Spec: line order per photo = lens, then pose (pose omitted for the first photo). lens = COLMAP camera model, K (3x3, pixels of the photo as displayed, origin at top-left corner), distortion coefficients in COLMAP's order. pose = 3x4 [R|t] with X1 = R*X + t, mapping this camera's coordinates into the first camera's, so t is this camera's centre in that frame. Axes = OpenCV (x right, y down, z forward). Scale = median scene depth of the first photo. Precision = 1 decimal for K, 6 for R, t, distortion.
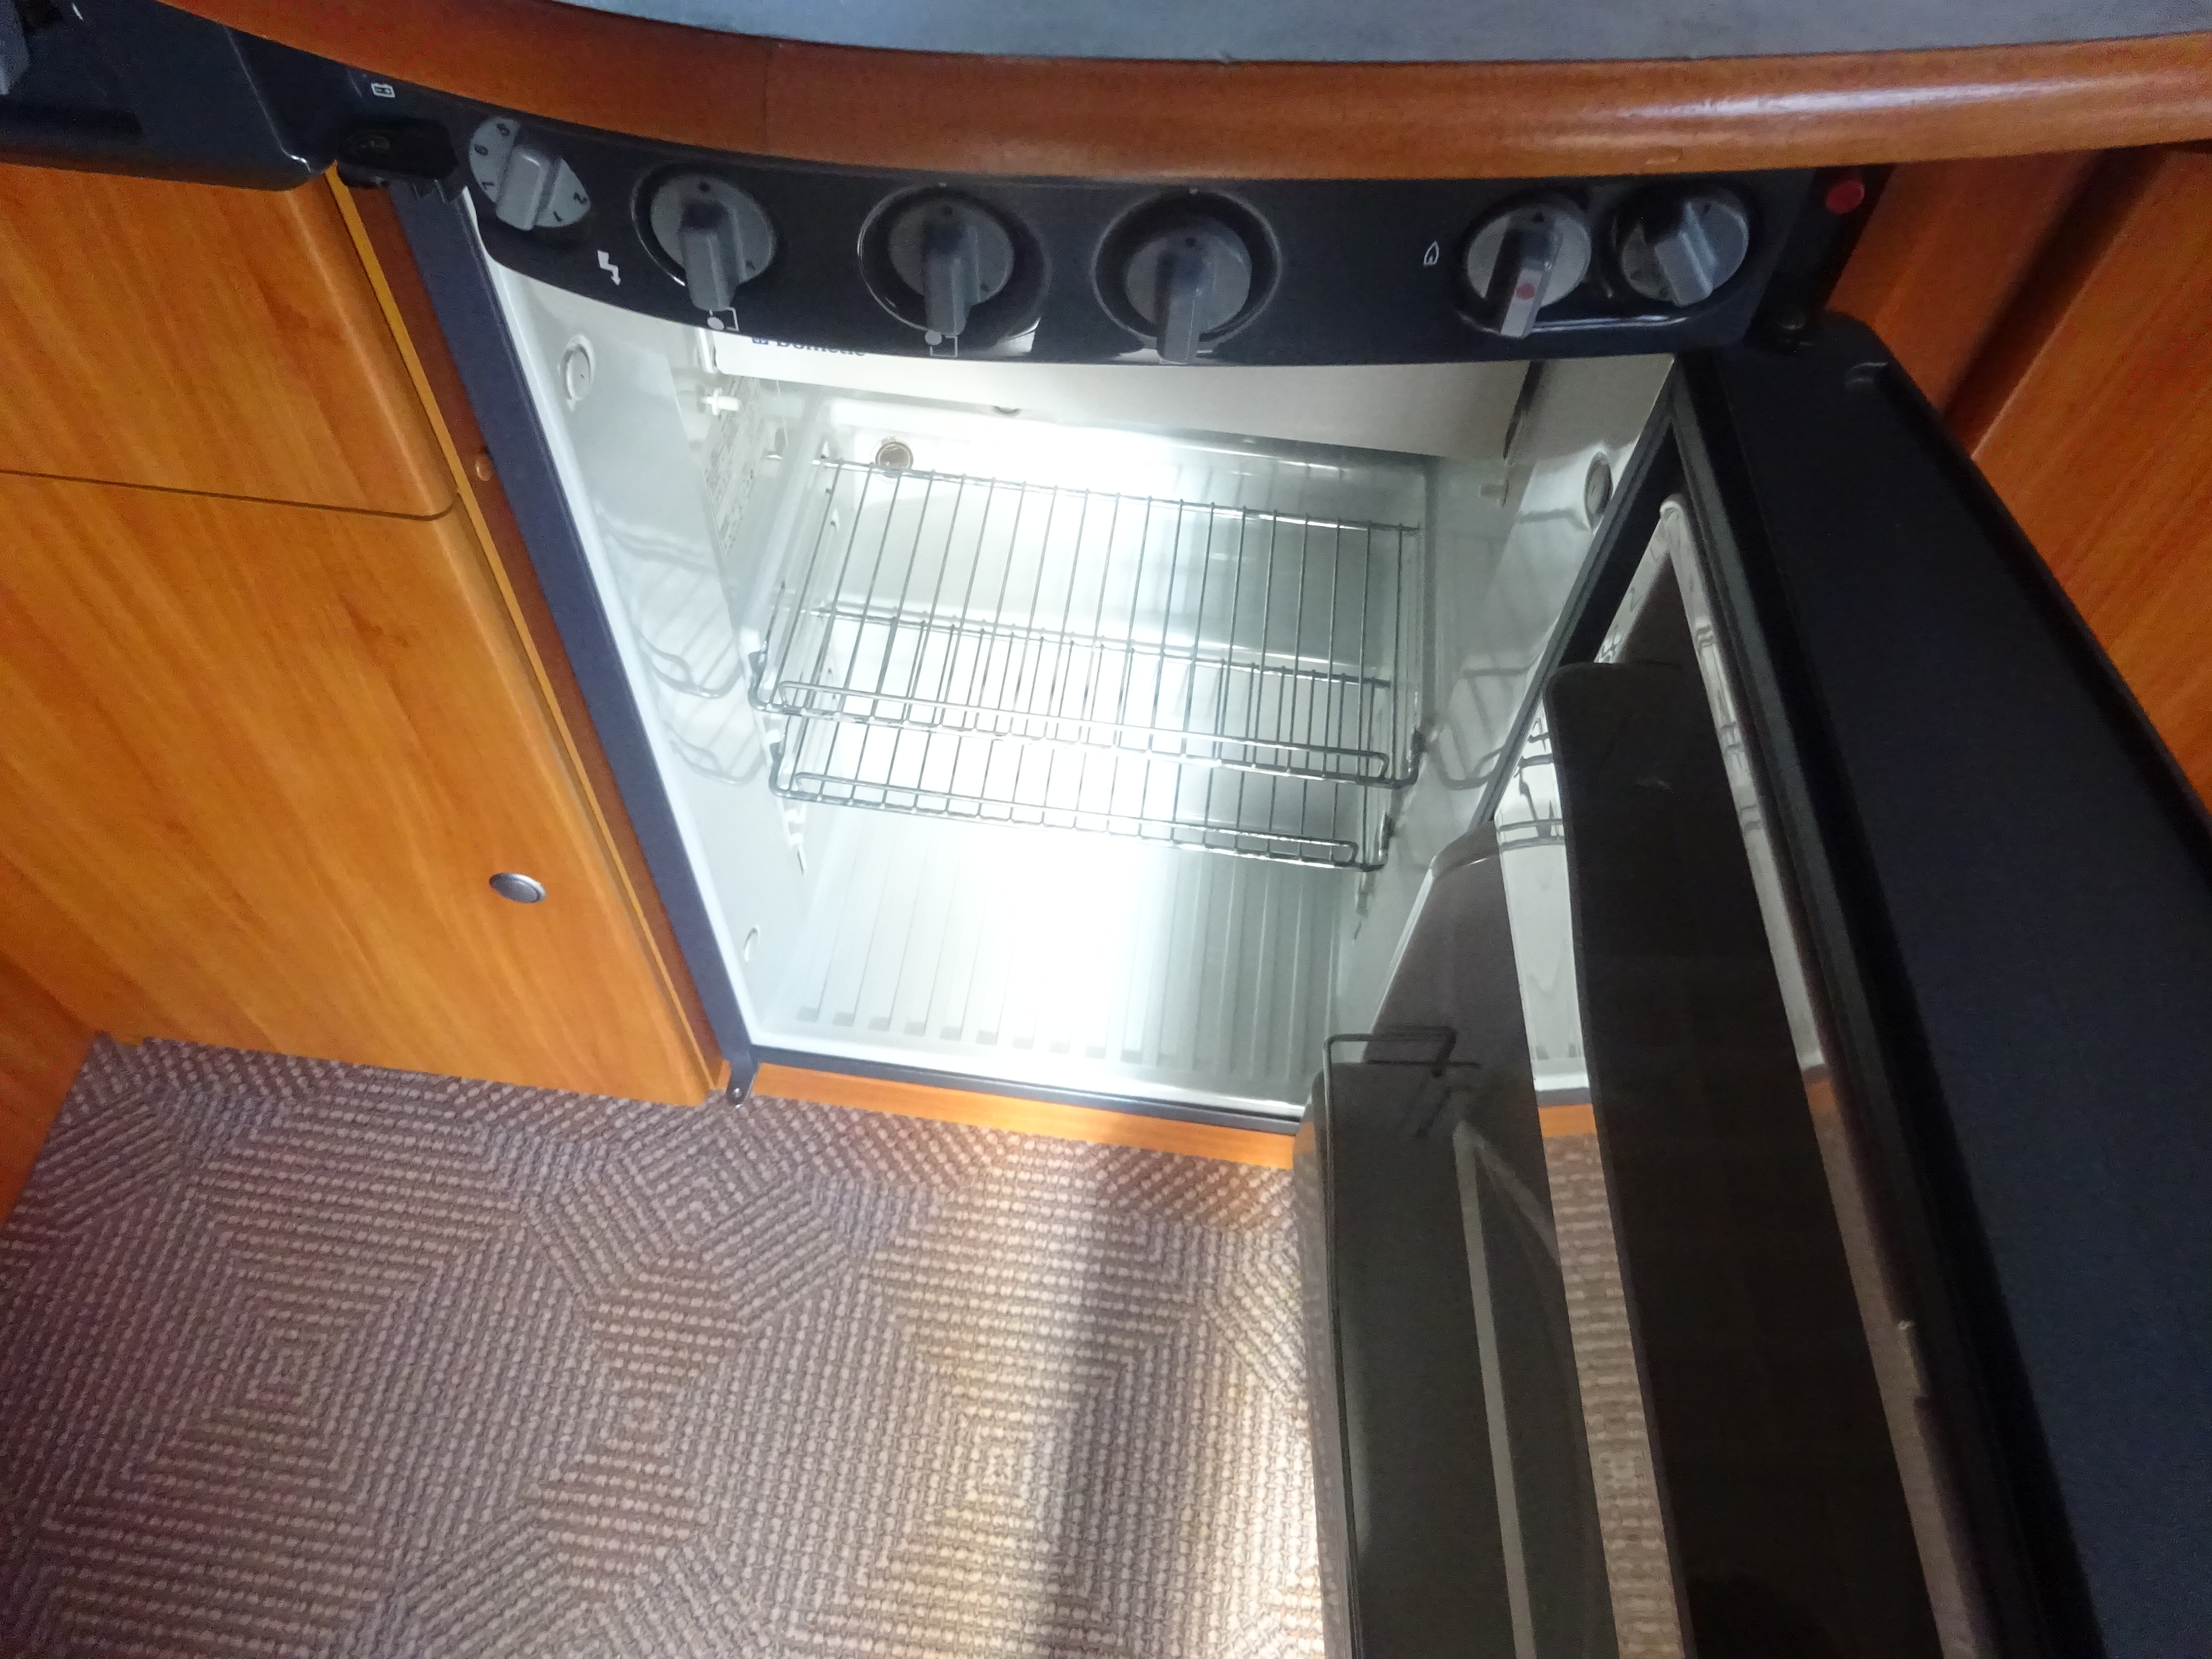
lens RADIAL K [[1626.8, 0, 1103.7], [0, 1626.8, 823.8], [0, 0, 1]] dist [-0.002652, 0.010103]
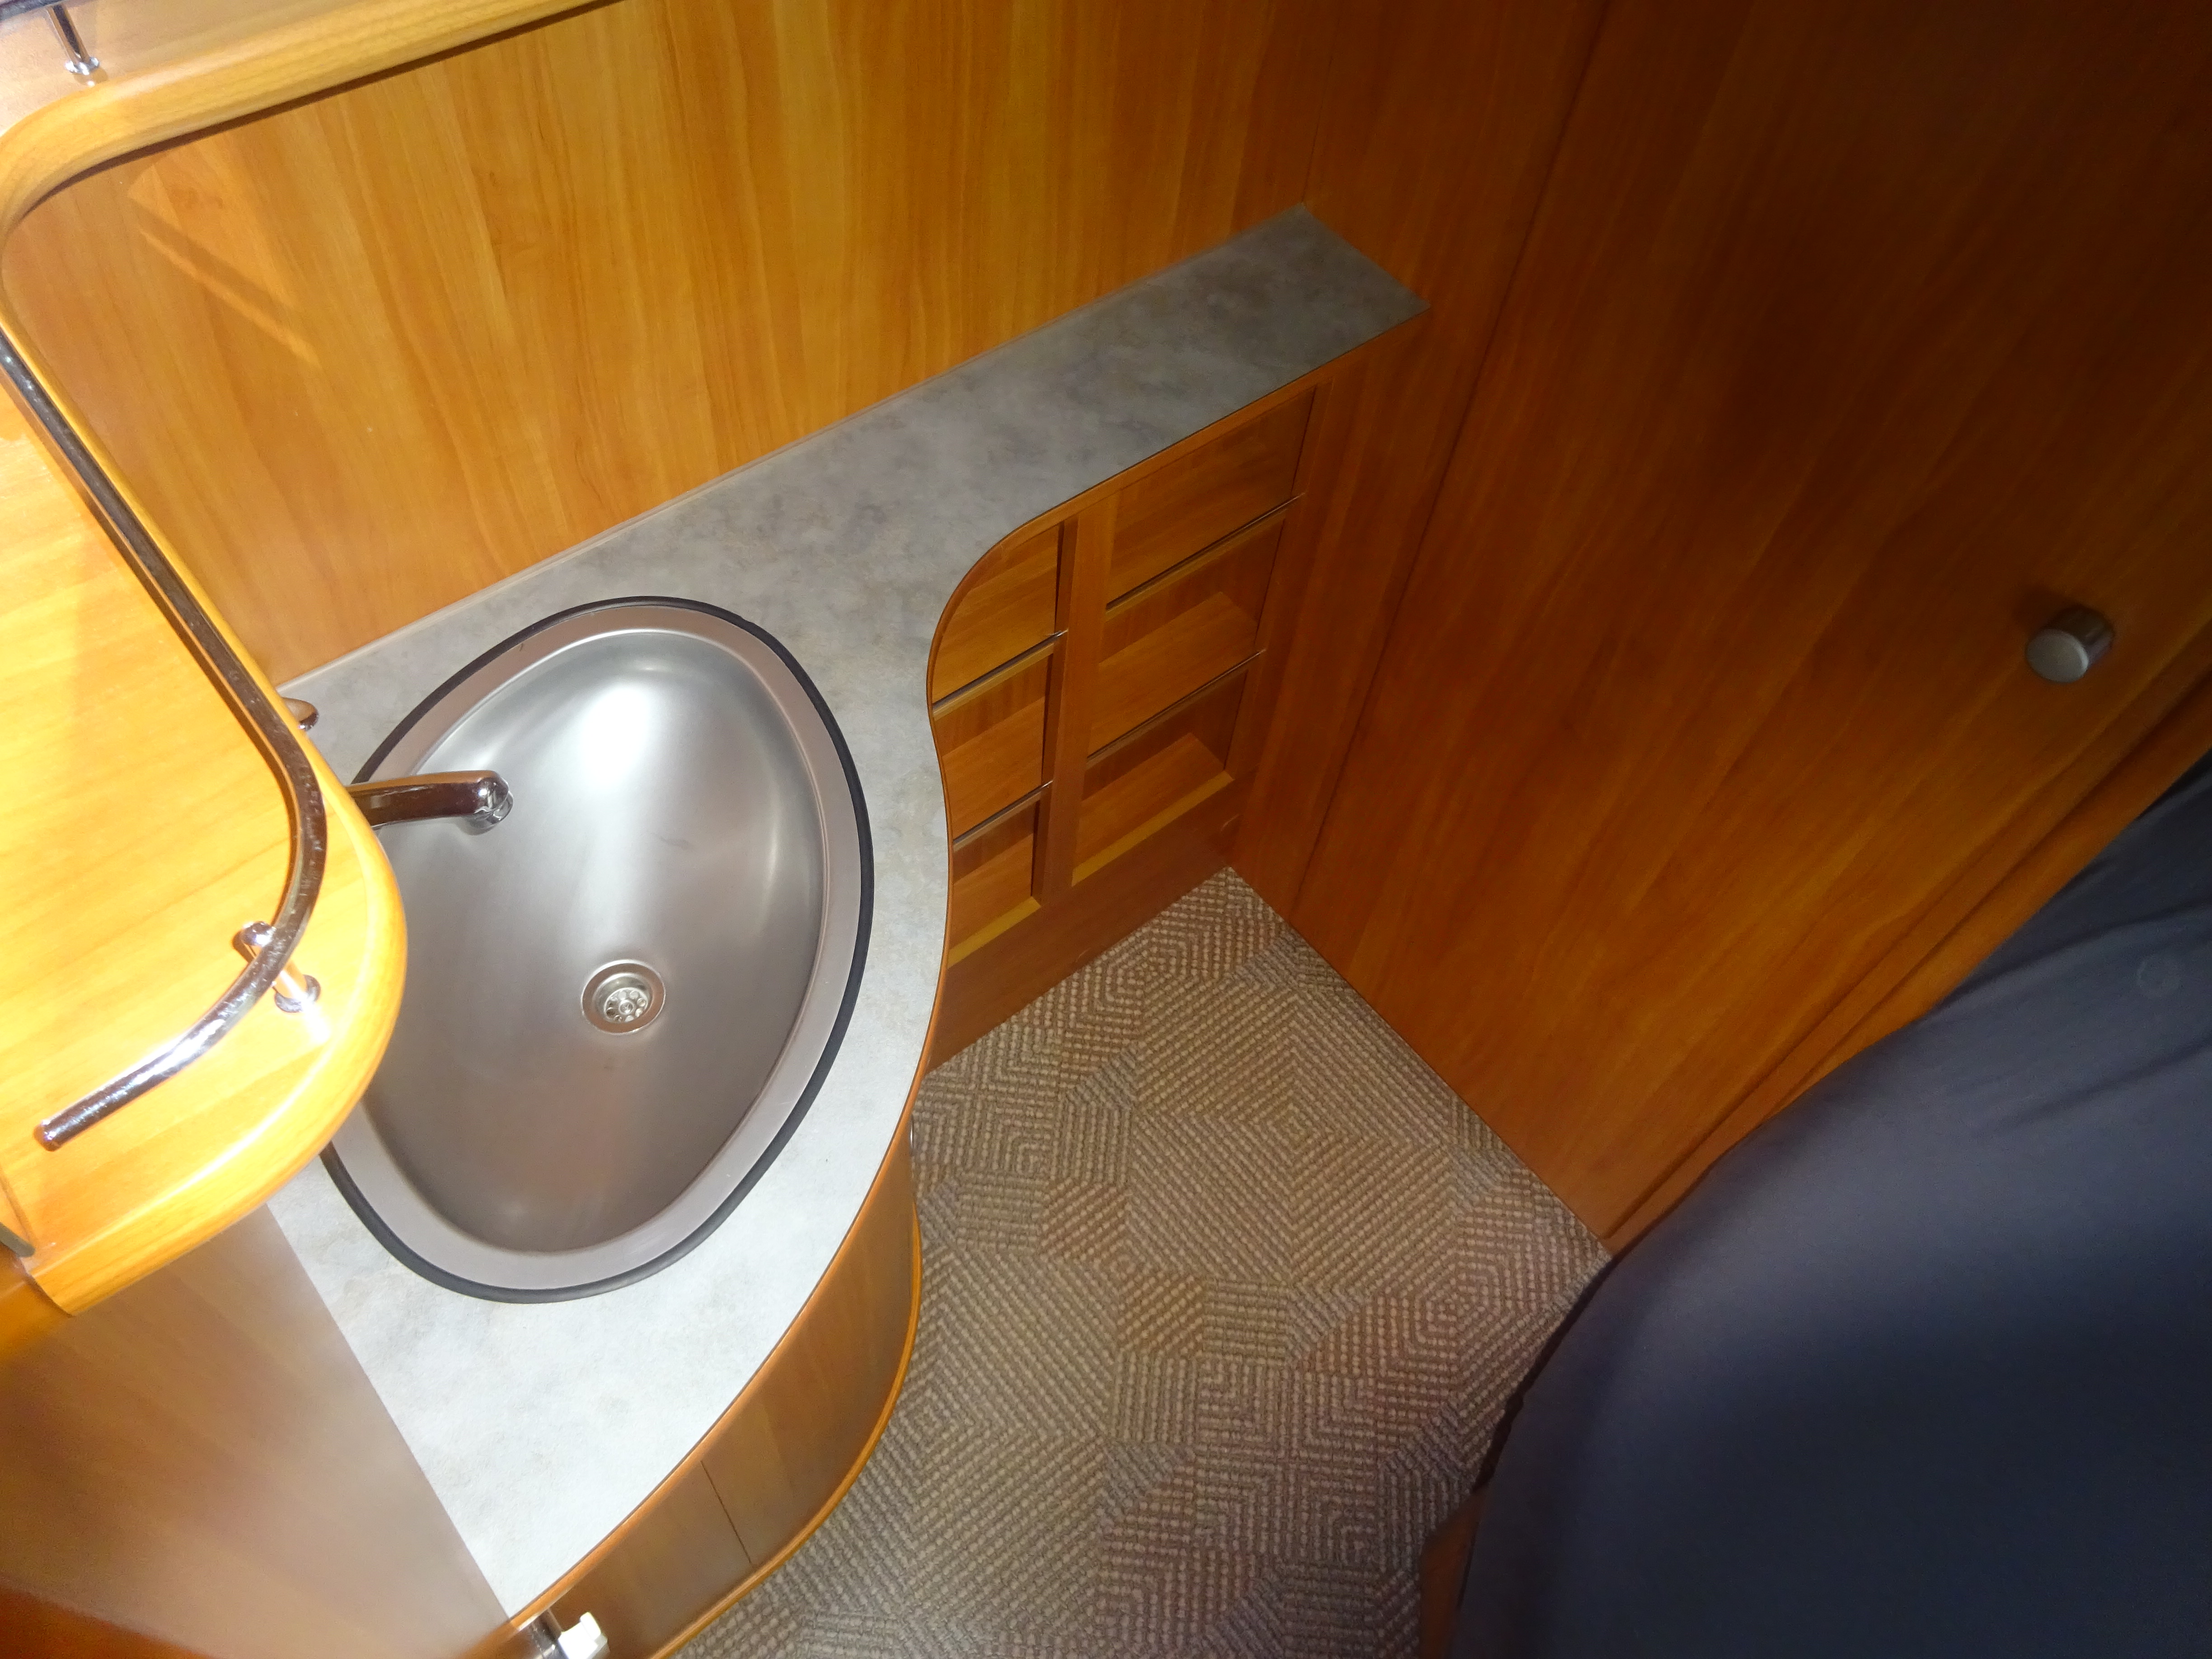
lens RADIAL K [[1626.8, 0, 1103.7], [0, 1626.8, 823.8], [0, 0, 1]] dist [-0.002652, 0.010103]
pose [[-0.673214, 0.550937, -0.493206, 0.241602], [-0.676506, -0.189610, 0.711610, -0.609696], [0.298535, 0.812722, 0.500360, -0.094739]]
